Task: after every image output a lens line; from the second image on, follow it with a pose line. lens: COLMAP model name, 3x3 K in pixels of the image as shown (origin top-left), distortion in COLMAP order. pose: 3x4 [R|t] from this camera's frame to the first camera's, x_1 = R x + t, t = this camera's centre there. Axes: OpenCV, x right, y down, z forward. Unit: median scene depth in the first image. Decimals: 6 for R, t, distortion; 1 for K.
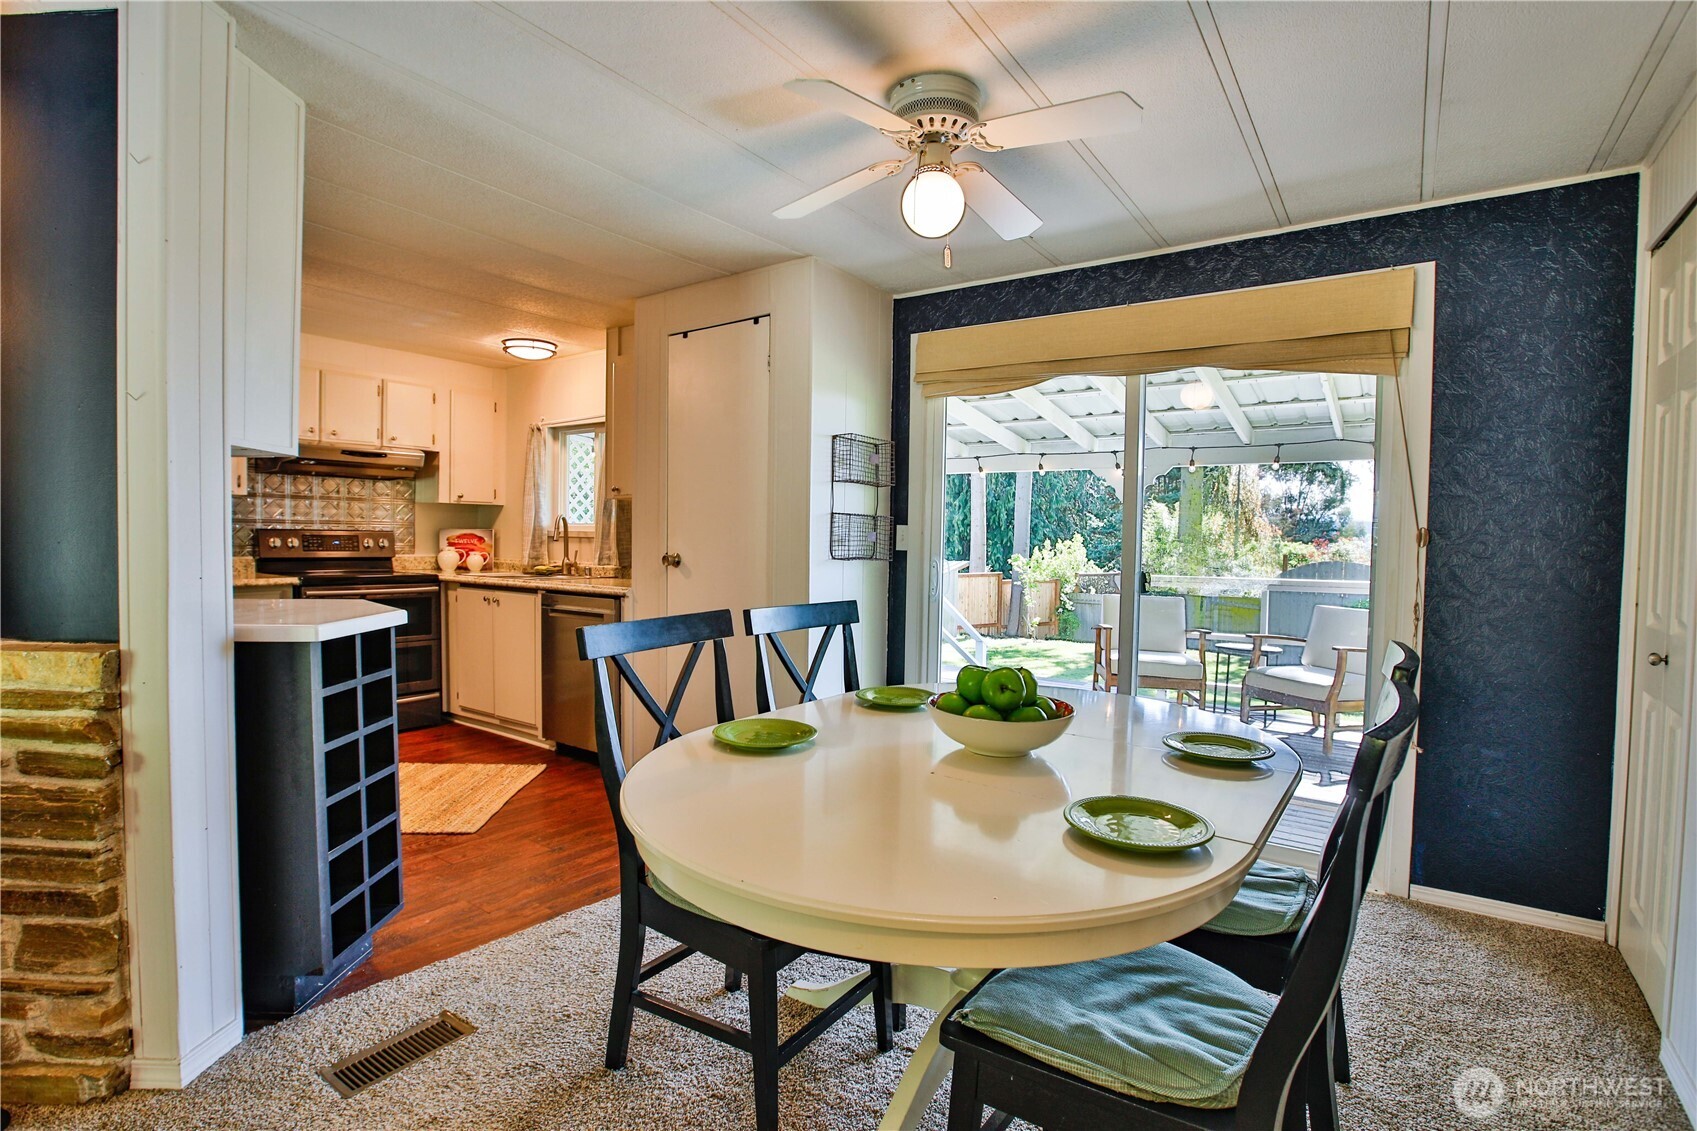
lens RADIAL K [[824.2, 0, 840.0], [0, 824.2, 560.0], [0, 0, 1]] dist [-0.038023, 0.011650]
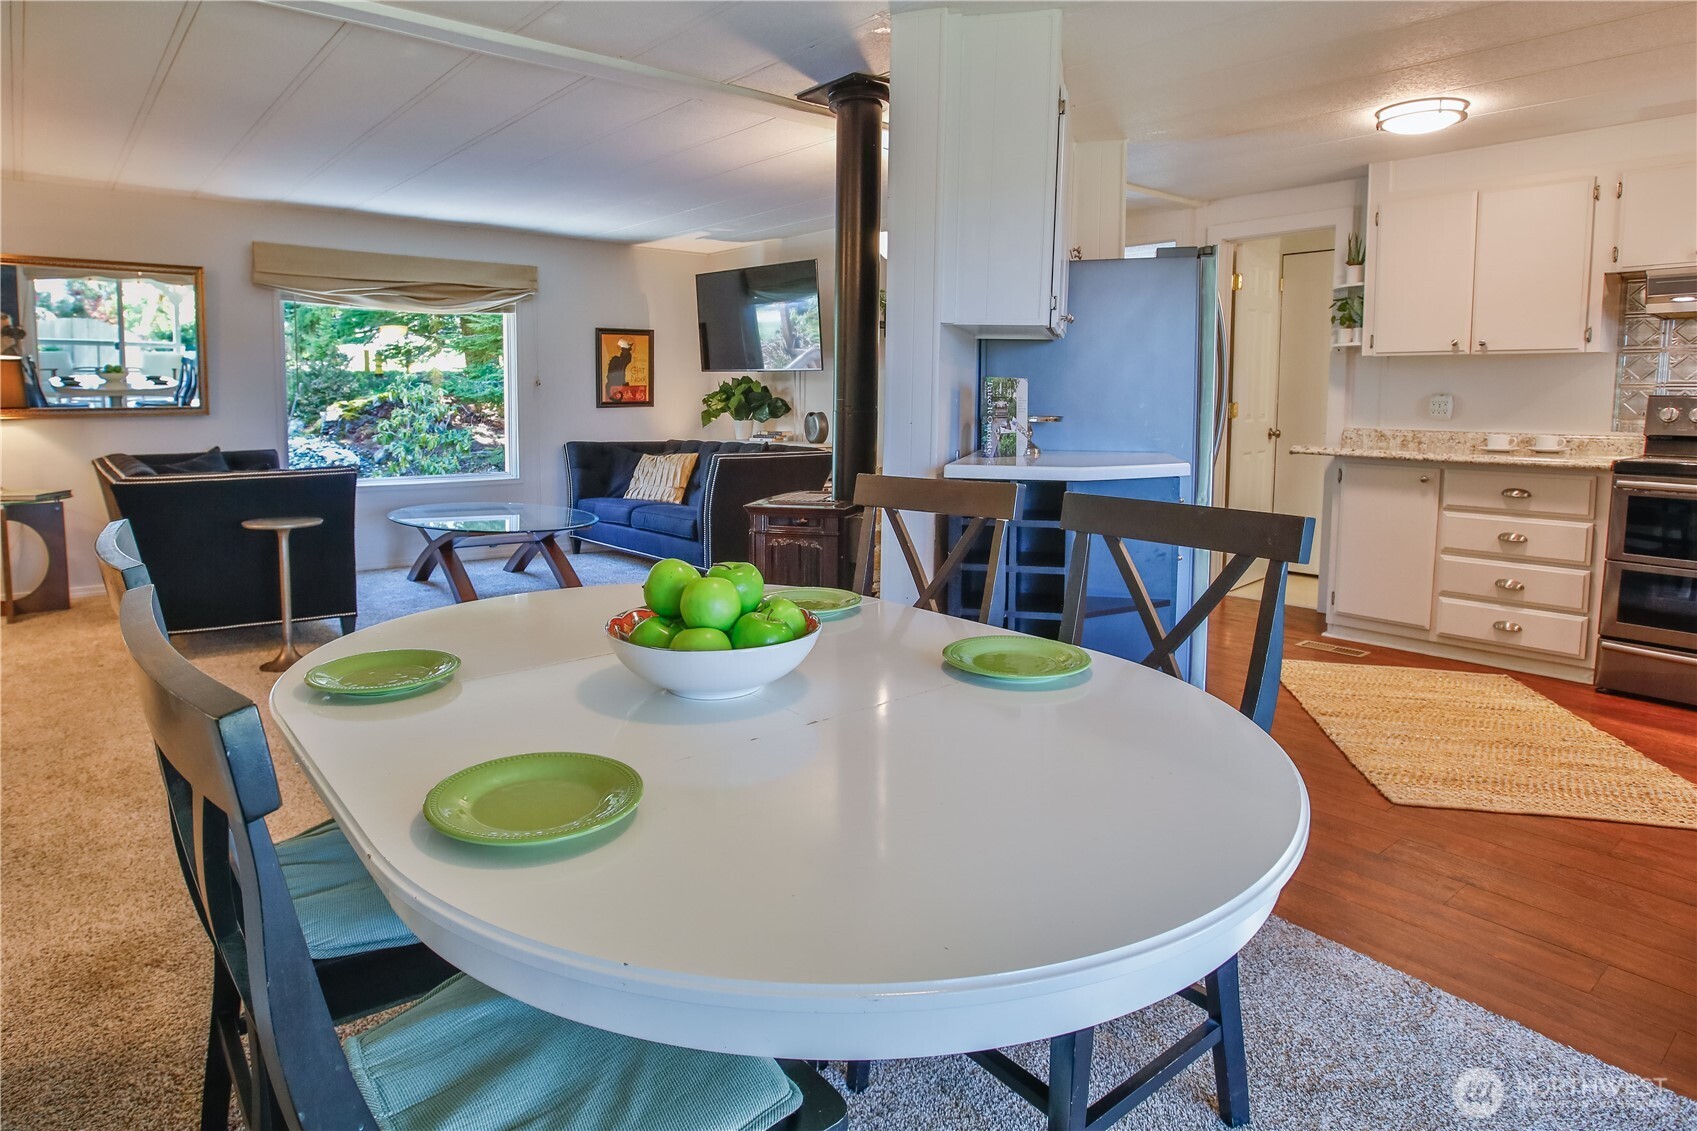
lens RADIAL K [[1019.1, 0, 777.6], [0, 1019.1, 480.1], [0, 0, 1]] dist [-0.041518, 0.026434]
pose [[-0.294121, 0.065780, -0.953502, 0.389740], [-0.035734, 0.996174, 0.079747, -0.005637], [0.955100, 0.057528, -0.290645, 0.487930]]
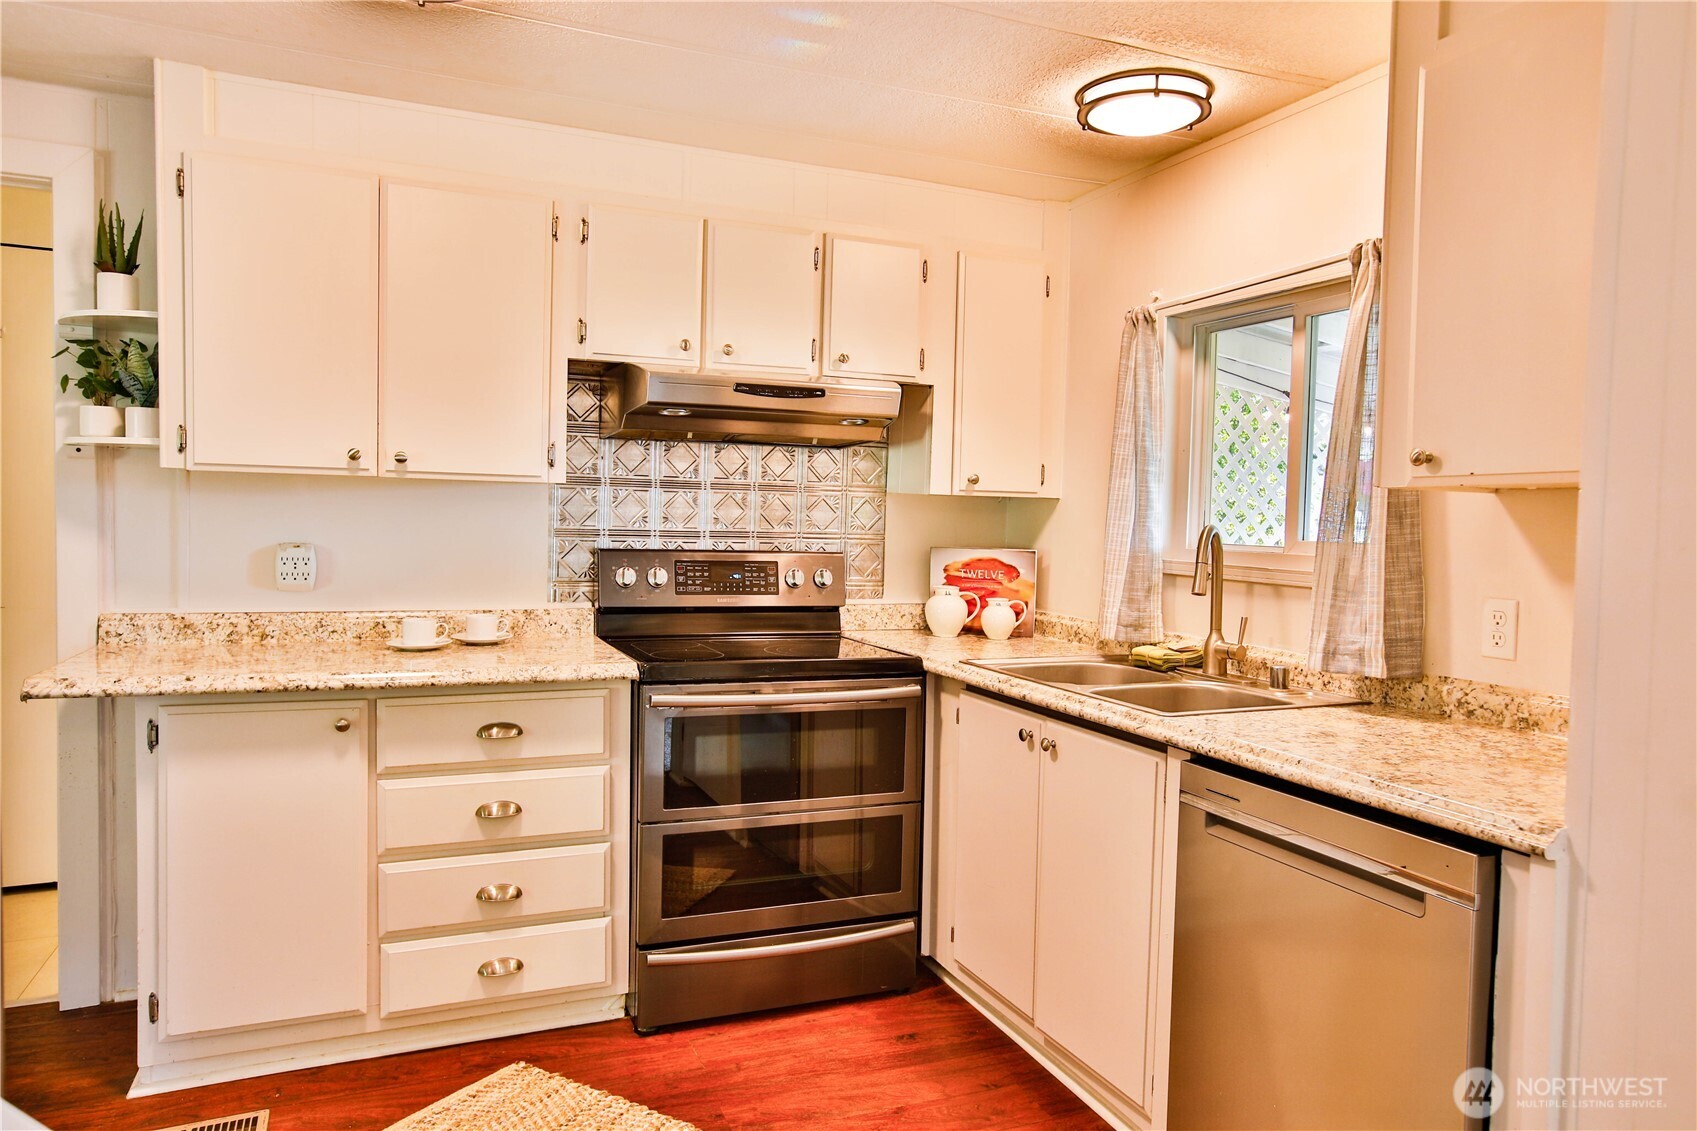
lens RADIAL K [[1098.7, 0, 817.0], [0, 1098.7, 555.0], [0, 0, 1]] dist [-0.025587, 0.020918]
pose [[0.839966, 0.027838, -0.541925, -0.224135], [-0.028642, 0.999566, 0.006952, -0.041819], [0.541883, 0.009682, 0.840398, 0.481428]]
